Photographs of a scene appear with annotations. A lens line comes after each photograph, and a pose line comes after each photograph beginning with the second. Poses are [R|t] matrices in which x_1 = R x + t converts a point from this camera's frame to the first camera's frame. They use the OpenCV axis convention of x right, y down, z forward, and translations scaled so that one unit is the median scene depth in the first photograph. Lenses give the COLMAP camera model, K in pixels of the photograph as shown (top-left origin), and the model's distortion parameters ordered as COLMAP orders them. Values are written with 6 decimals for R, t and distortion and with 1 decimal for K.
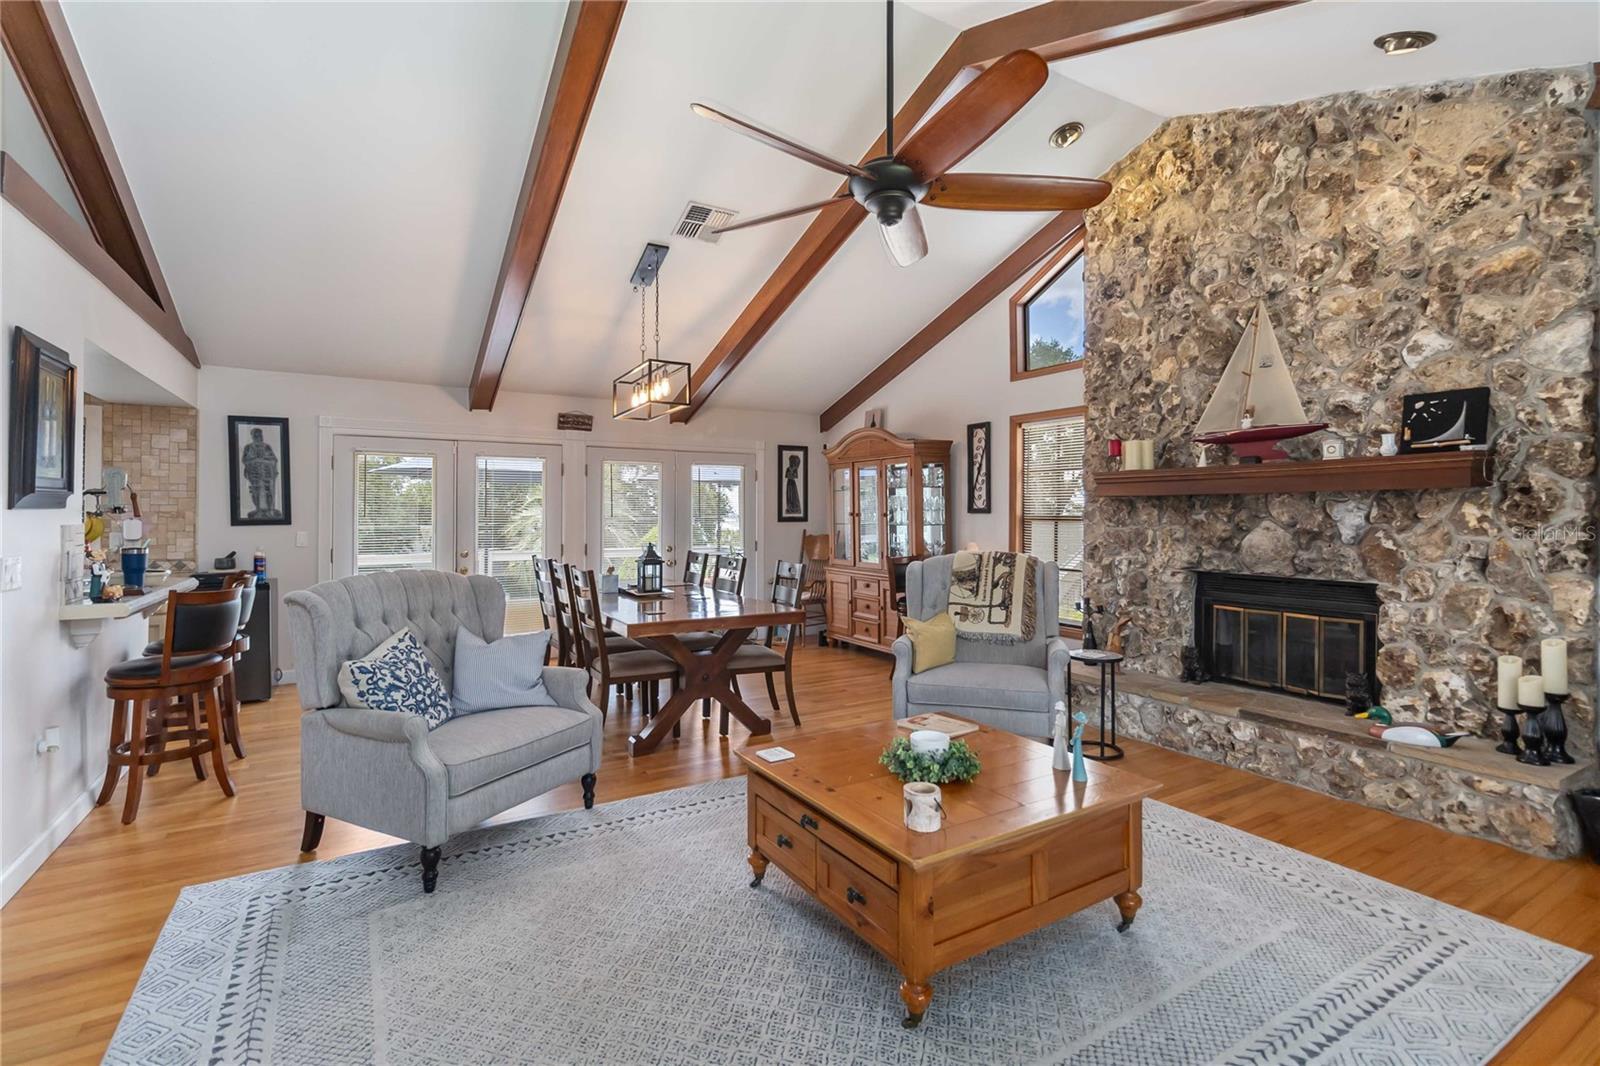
lens RADIAL K [[734.9, 0, 798.5], [0, 734.9, 518.1], [0, 0, 1]] dist [0.002133, -0.000180]
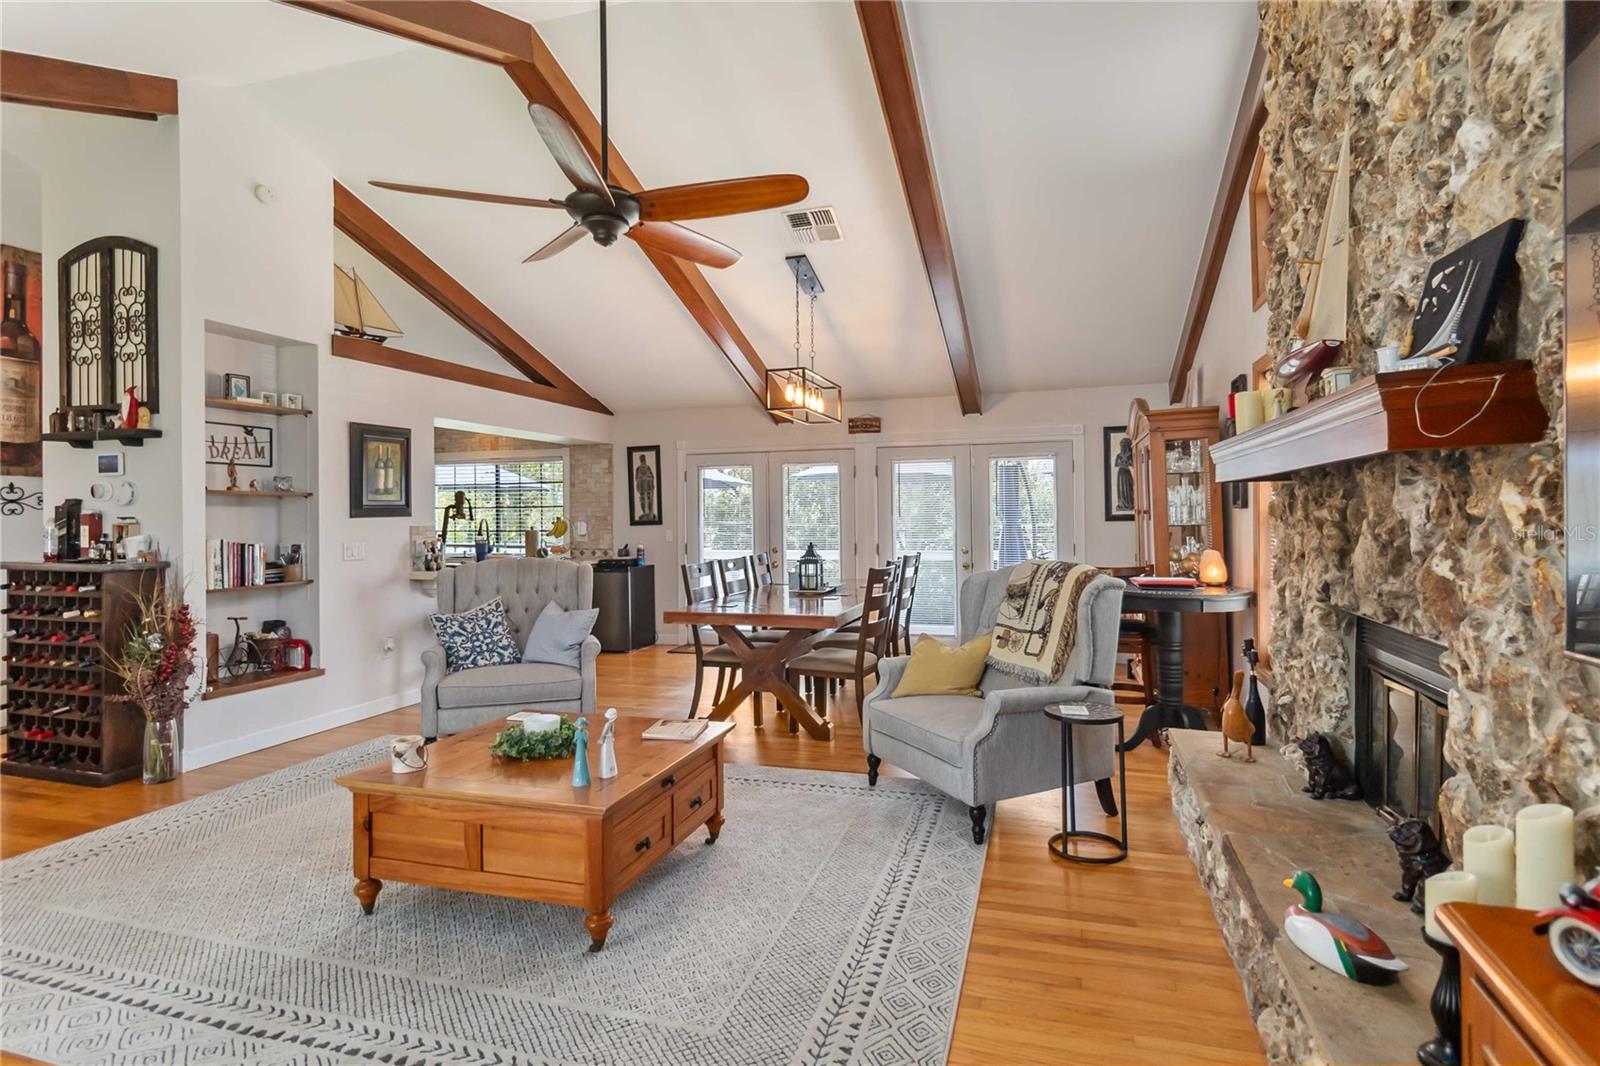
lens RADIAL K [[810.4, 0, 805.2], [0, 810.4, 528.4], [0, 0, 1]] dist [0.003783, 0.000502]
pose [[0.675225, 0.003678, -0.737603, 0.720339], [0.007747, 0.999897, 0.012077, -0.000686], [0.737571, -0.013869, 0.675127, 0.252135]]
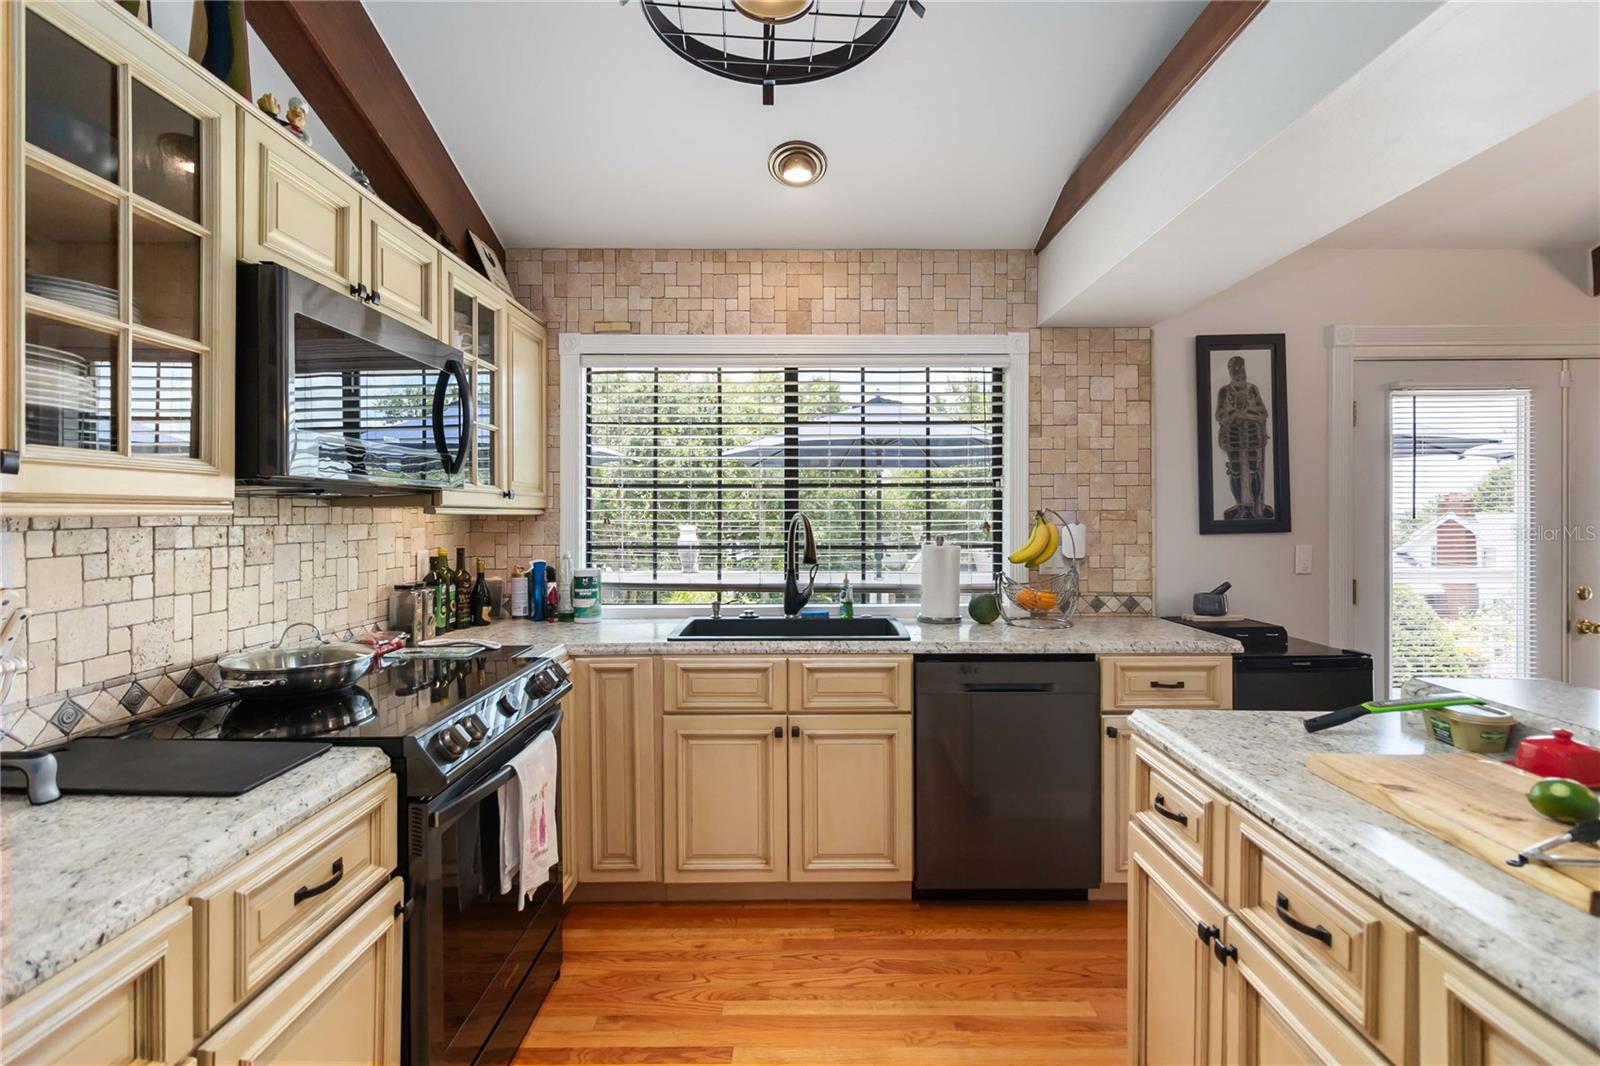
lens RADIAL K [[734.9, 0, 800.9], [0, 734.9, 521.3], [0, 0, 1]] dist [0.002133, -0.000180]
pose [[0.857755, -0.003444, -0.514047, -0.911306], [0.004589, 0.999989, 0.000958, -0.001598], [0.514038, -0.003181, 0.857762, 0.450822]]
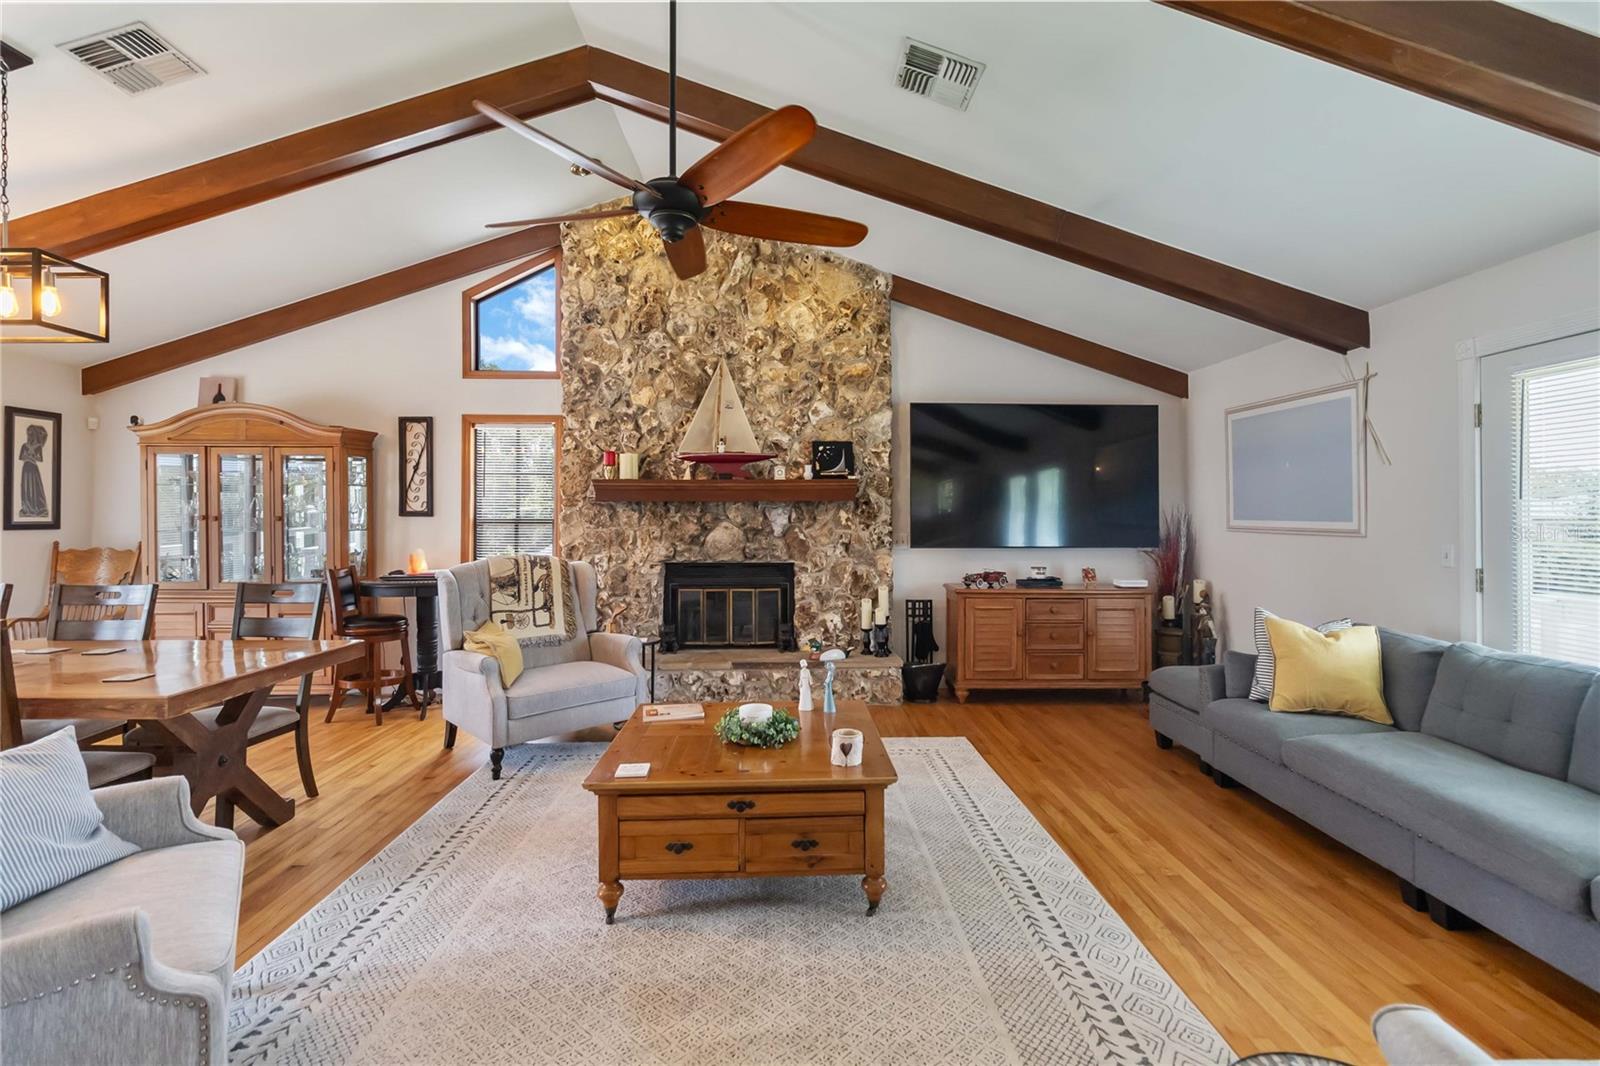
lens RADIAL K [[734.9, 0, 804.4], [0, 734.9, 517.9], [0, 0, 1]] dist [0.002133, -0.000180]
pose [[0.483932, -0.000576, 0.875106, -0.426388], [0.006049, 0.999978, -0.002687, 0.000771], [-0.875085, 0.006594, 0.483925, 0.197828]]
